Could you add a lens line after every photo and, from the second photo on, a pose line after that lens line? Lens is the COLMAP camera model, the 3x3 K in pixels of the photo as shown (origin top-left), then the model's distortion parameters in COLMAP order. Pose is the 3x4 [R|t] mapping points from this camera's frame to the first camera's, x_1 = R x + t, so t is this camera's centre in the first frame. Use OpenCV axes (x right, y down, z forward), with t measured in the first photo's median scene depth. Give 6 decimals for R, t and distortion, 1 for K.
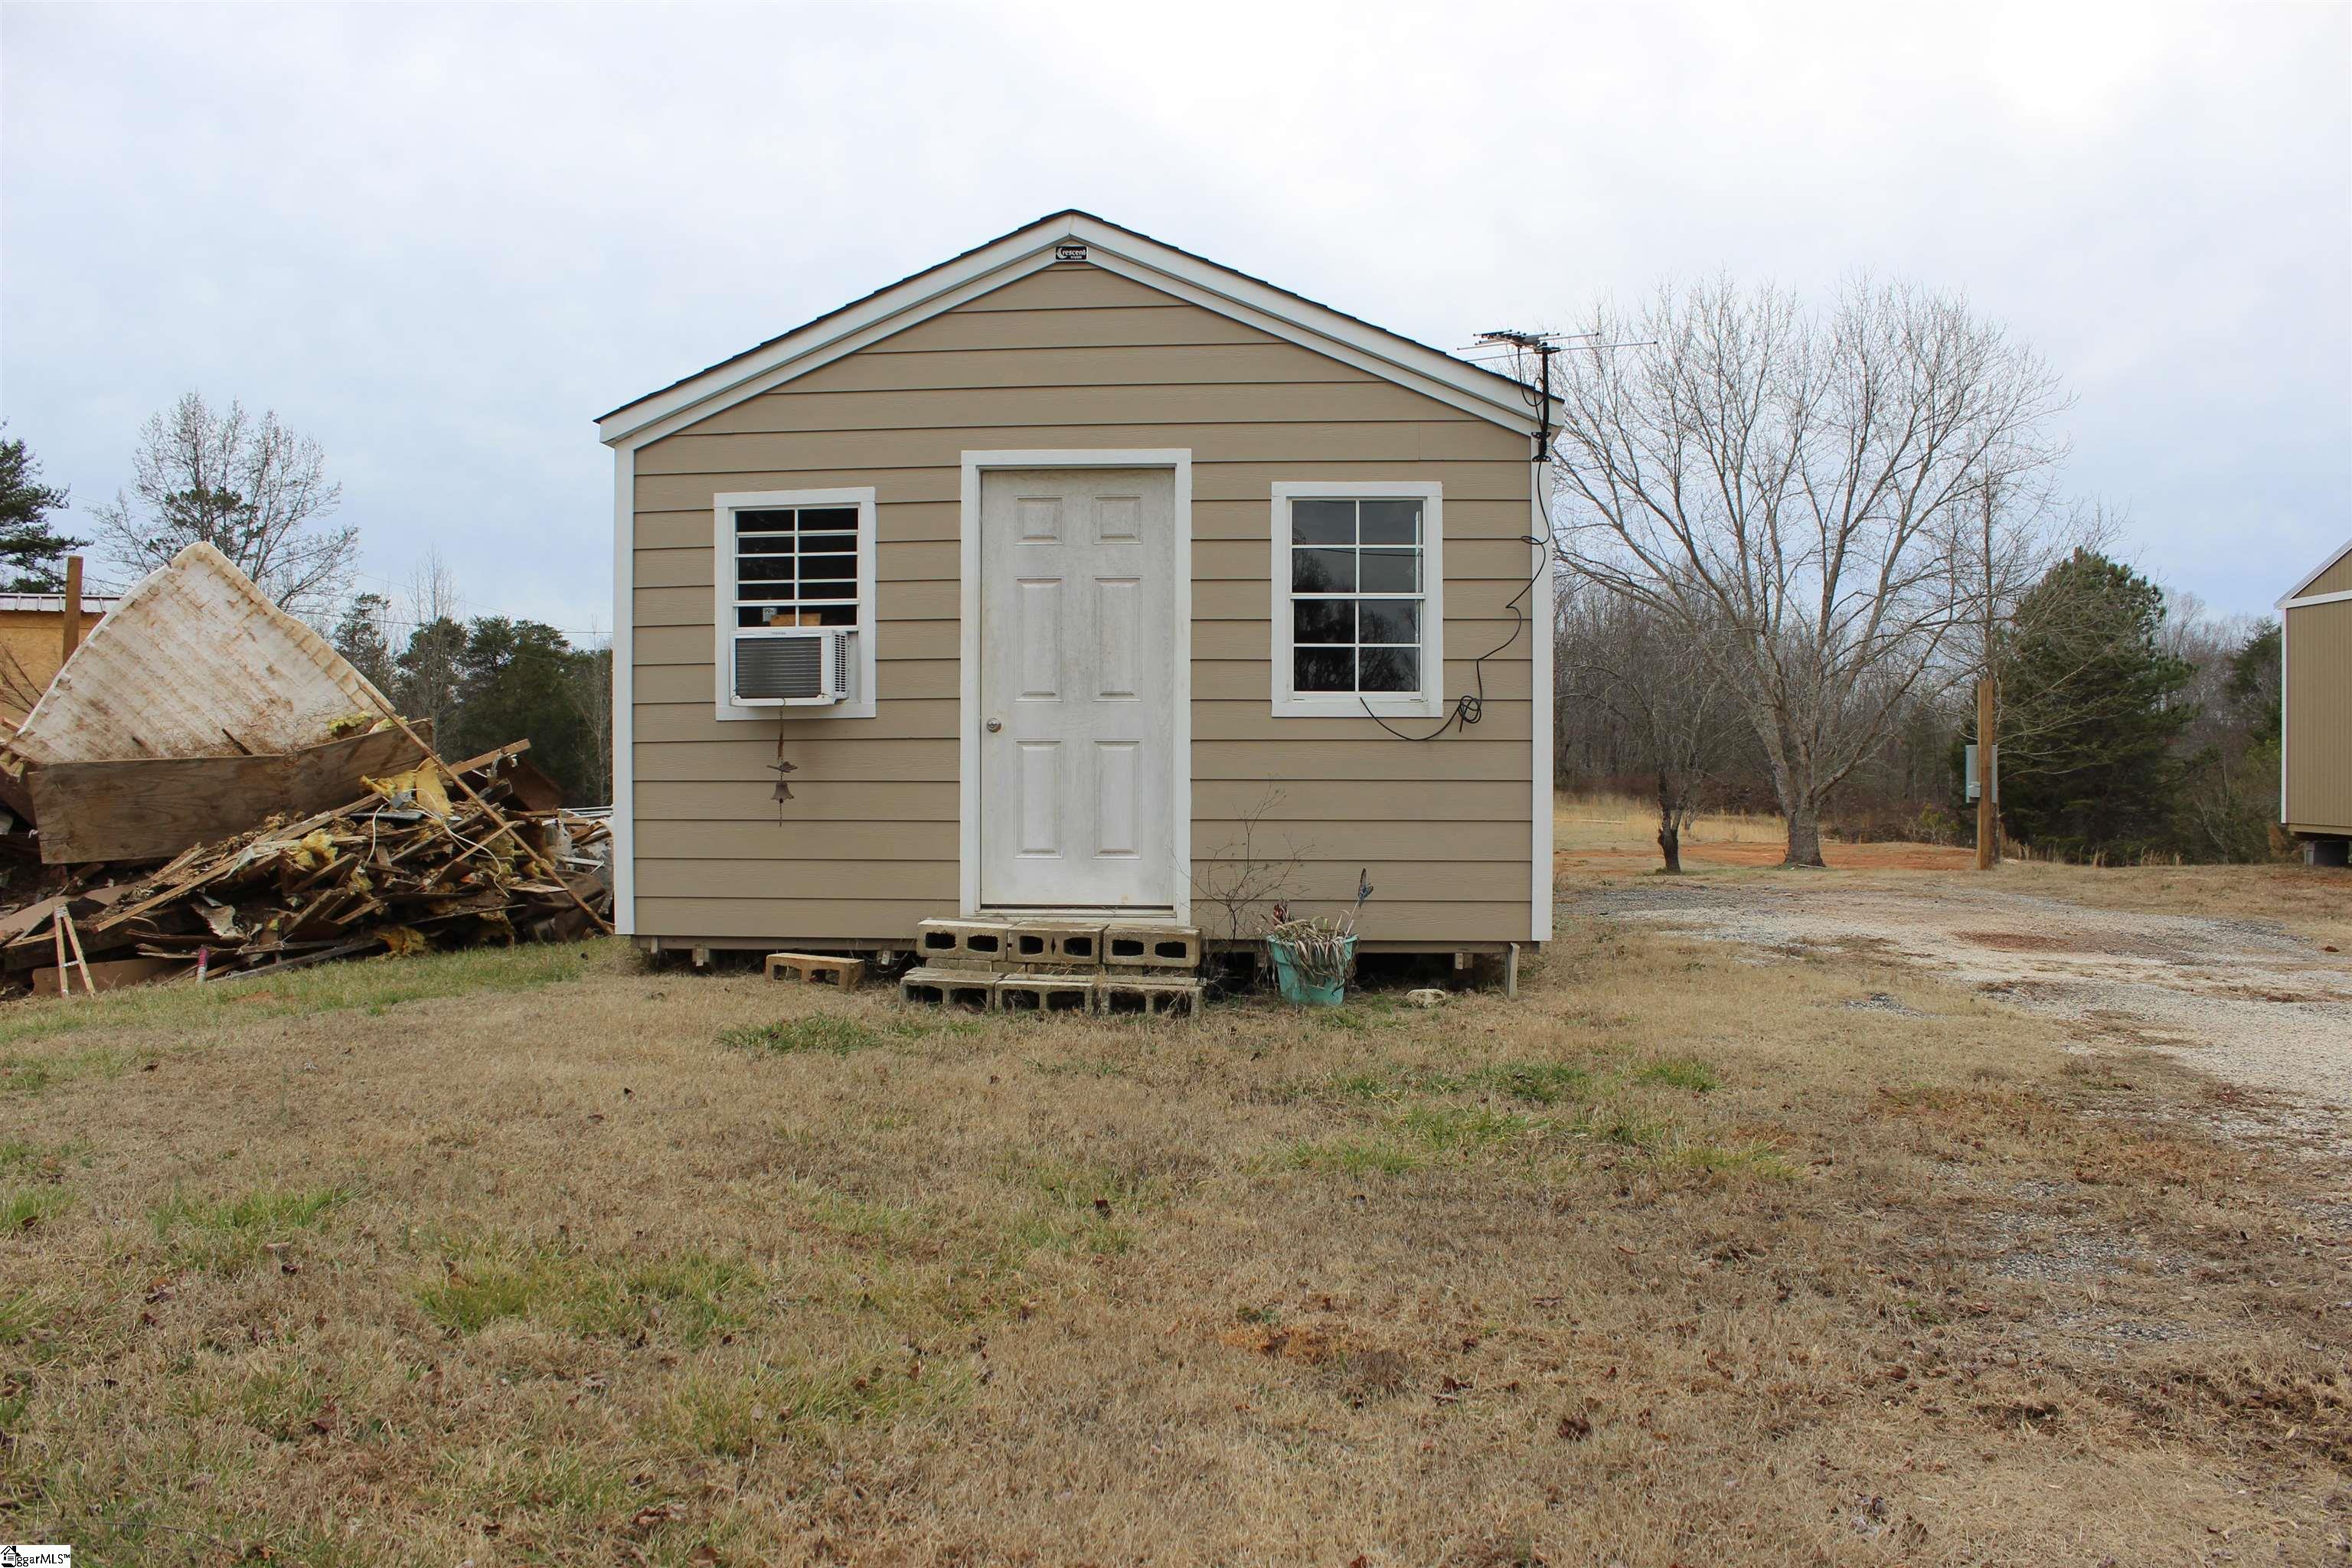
lens RADIAL K [[1943.6, 0, 1182.5], [0, 1943.6, 794.4], [0, 0, 1]] dist [-0.170577, 0.154357]
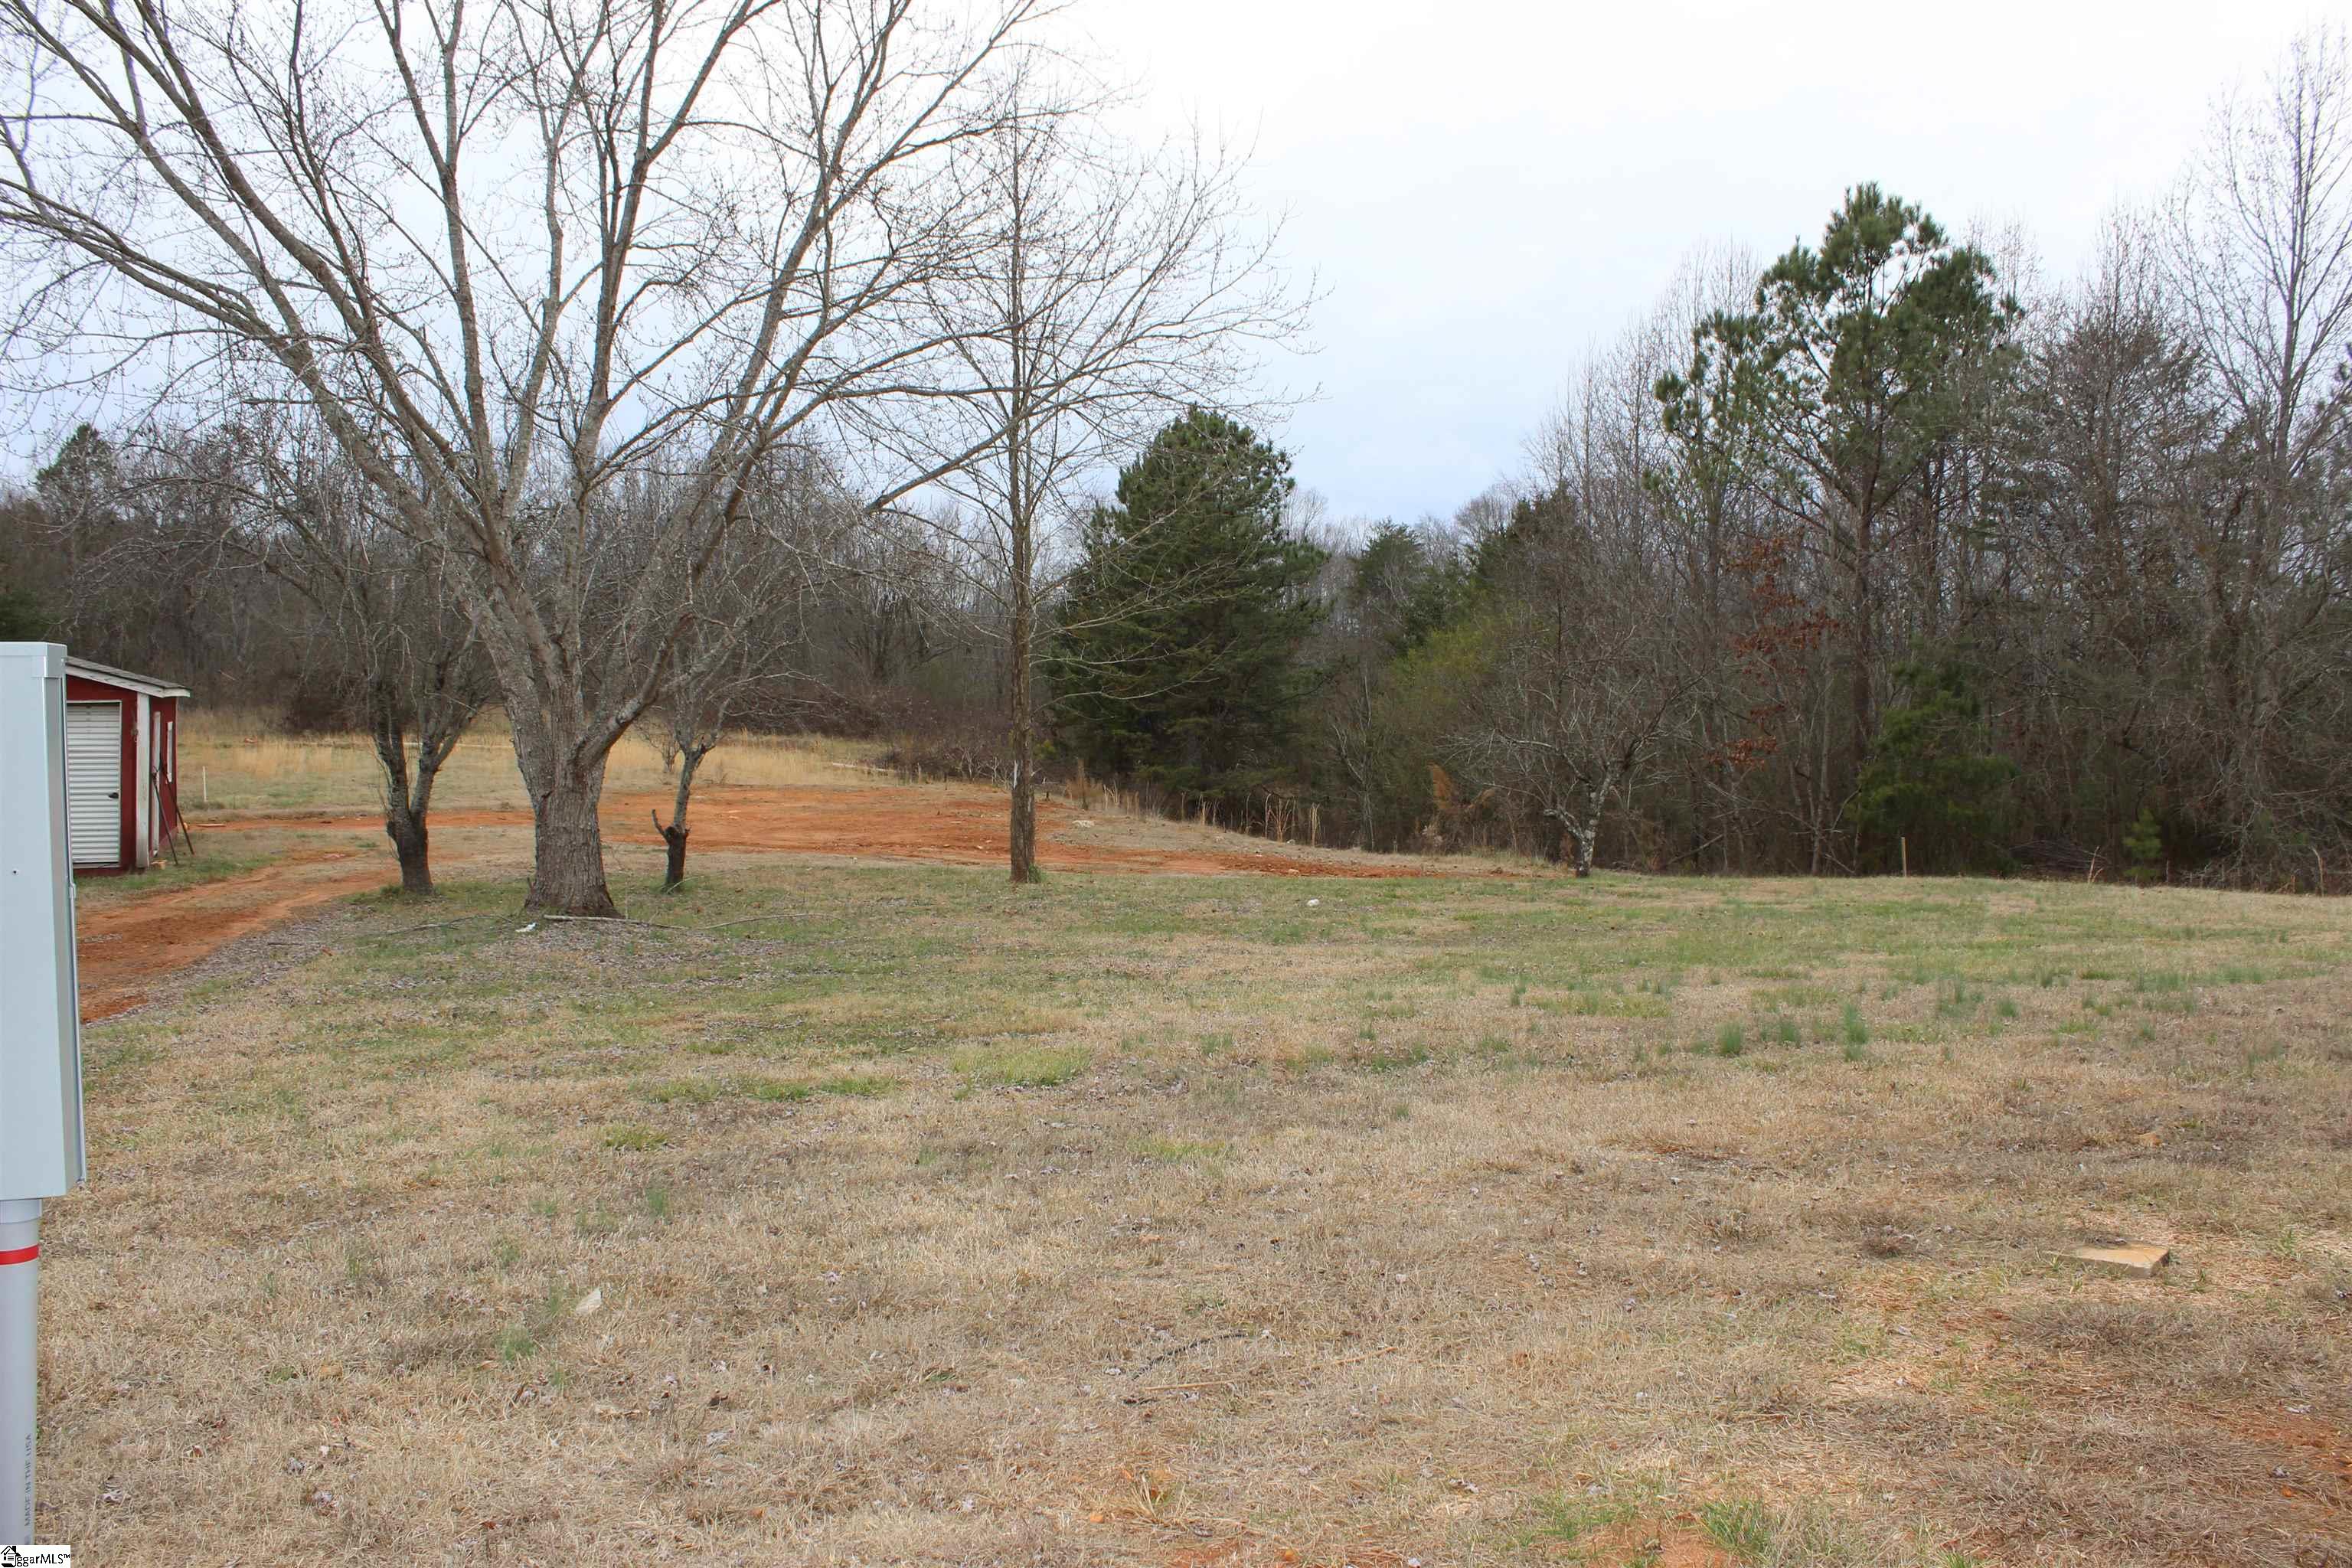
lens RADIAL K [[1943.6, 0, 1182.5], [0, 1943.6, 794.4], [0, 0, 1]] dist [-0.170577, 0.154357]
pose [[0.908014, -0.020055, 0.418460, 0.134191], [-0.001147, 0.998731, 0.050353, -0.006715], [-0.418939, -0.046201, 0.906838, 0.266985]]
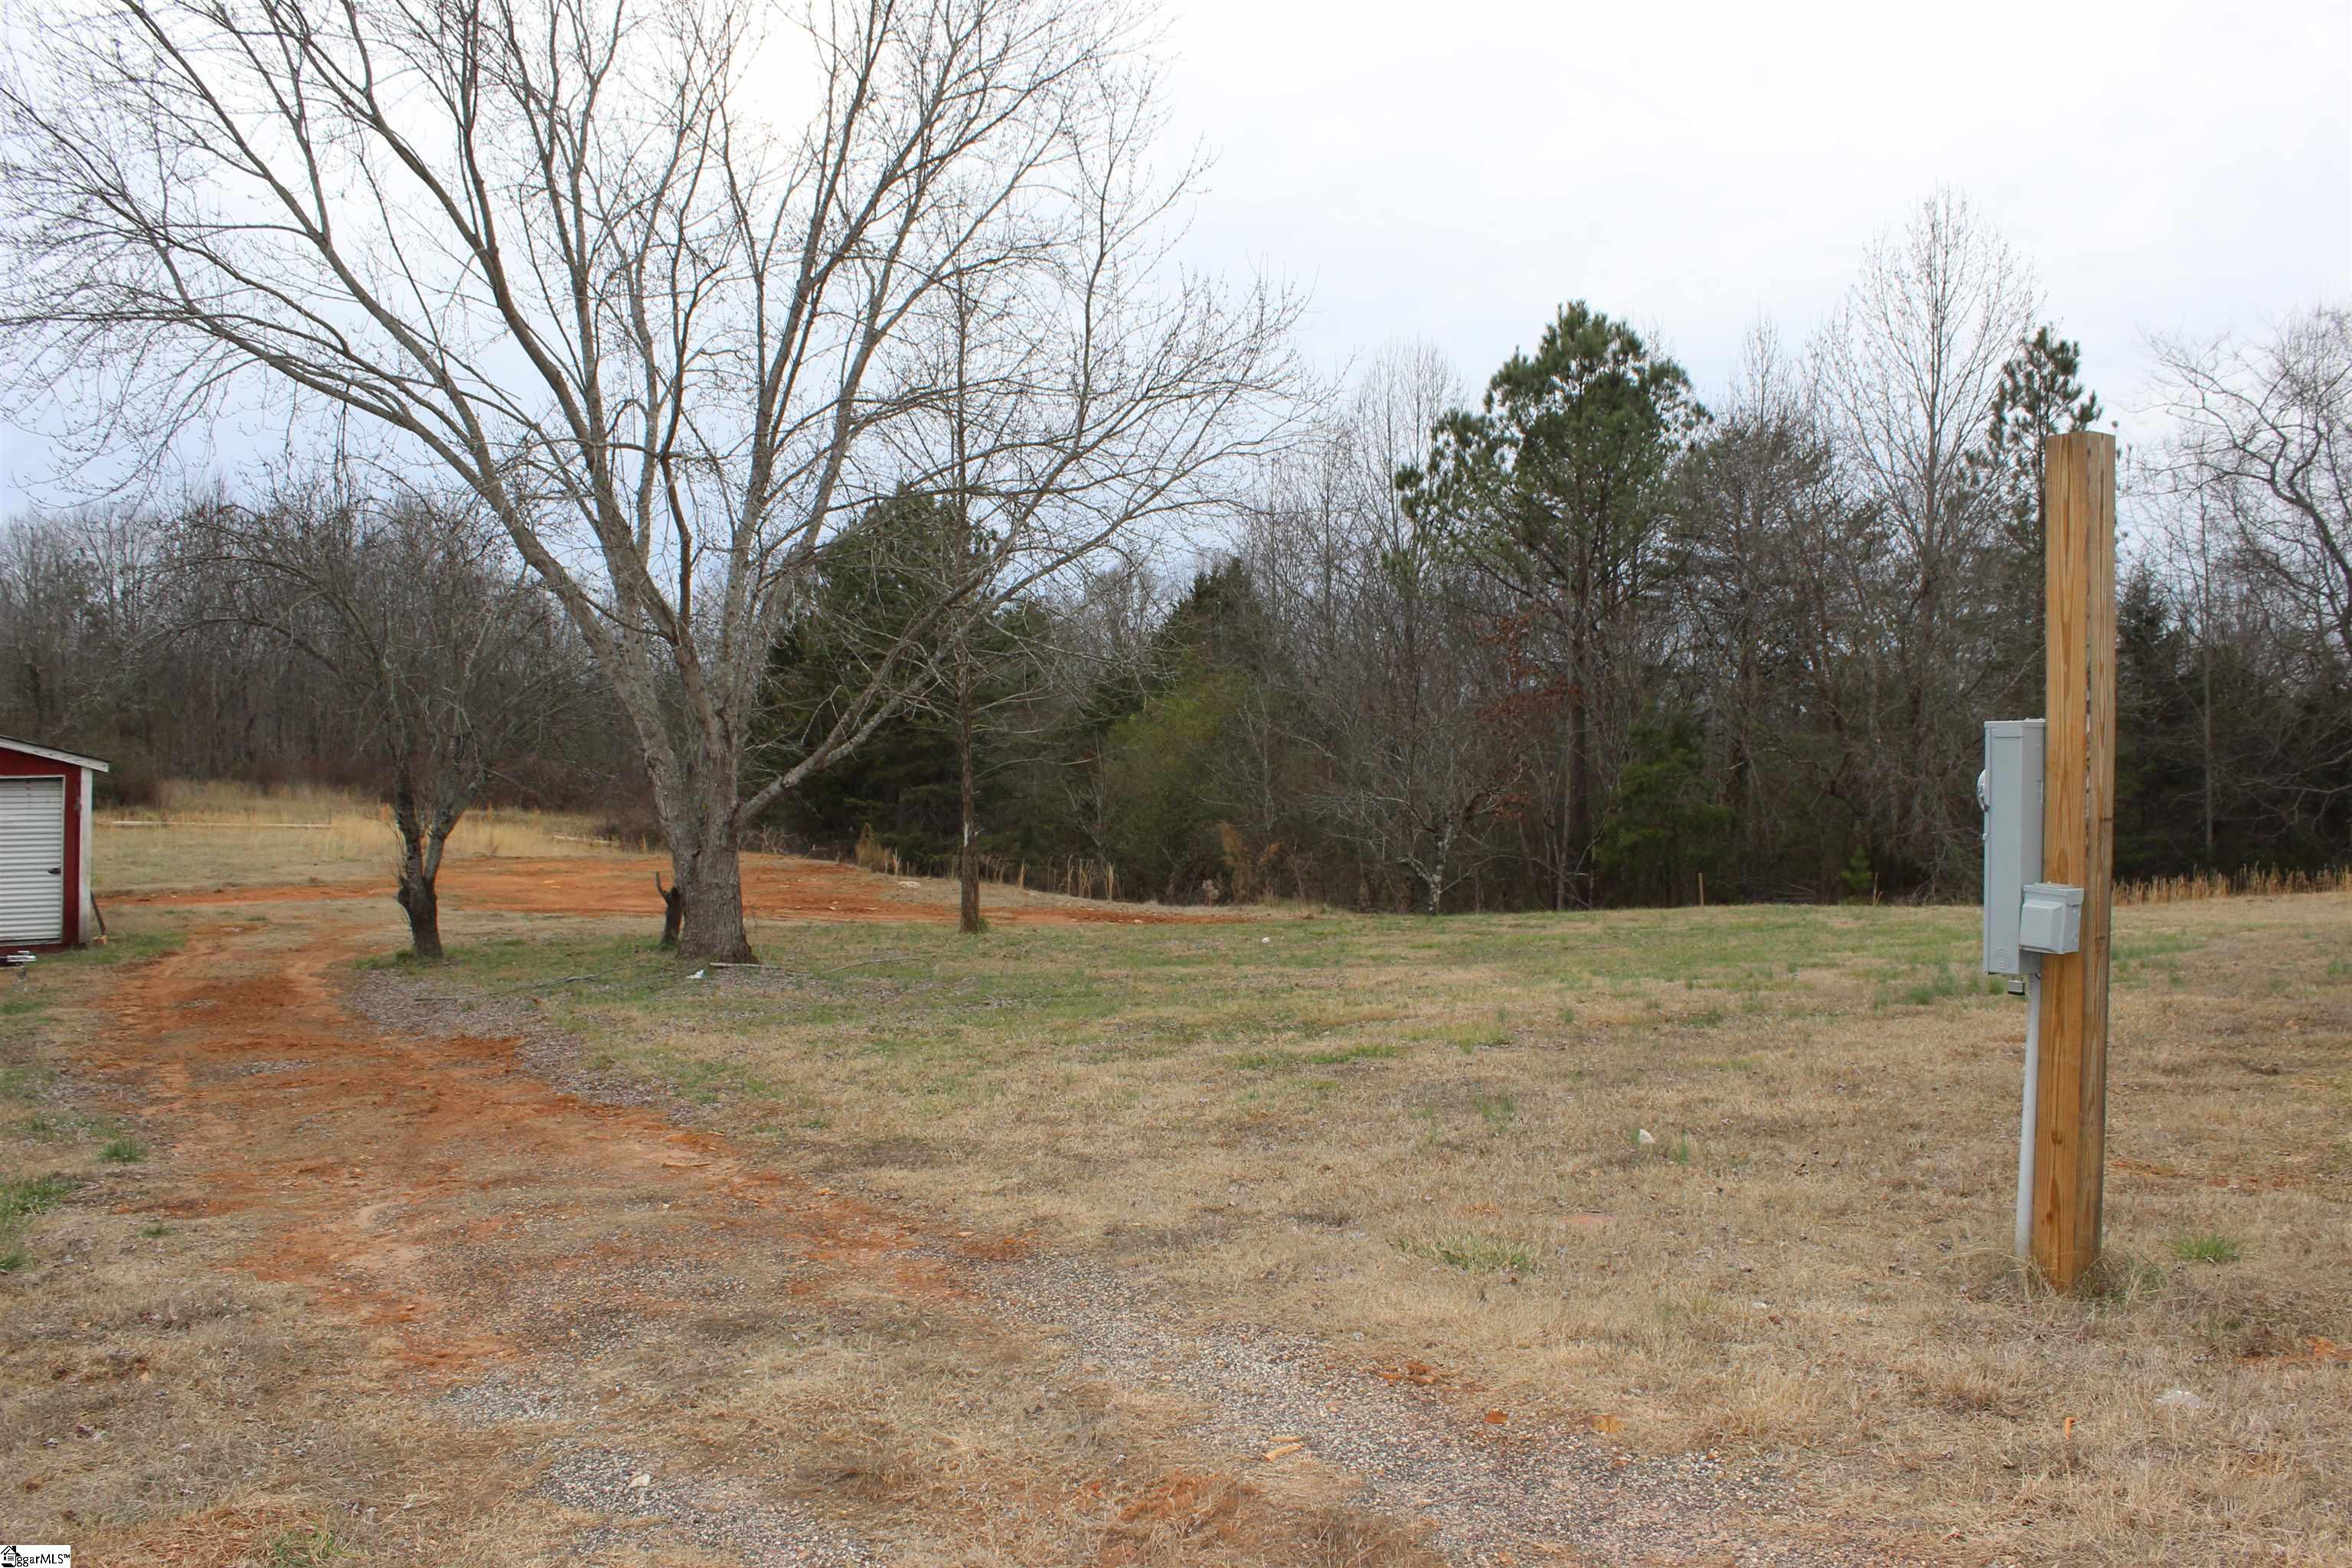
lens RADIAL K [[1943.6, 0, 1182.5], [0, 1943.6, 794.4], [0, 0, 1]] dist [-0.170577, 0.154357]
pose [[0.795290, -0.018715, 0.605940, 0.060507], [0.010860, 0.999803, 0.016626, -0.006442], [-0.606131, -0.006642, 0.795337, 0.266336]]
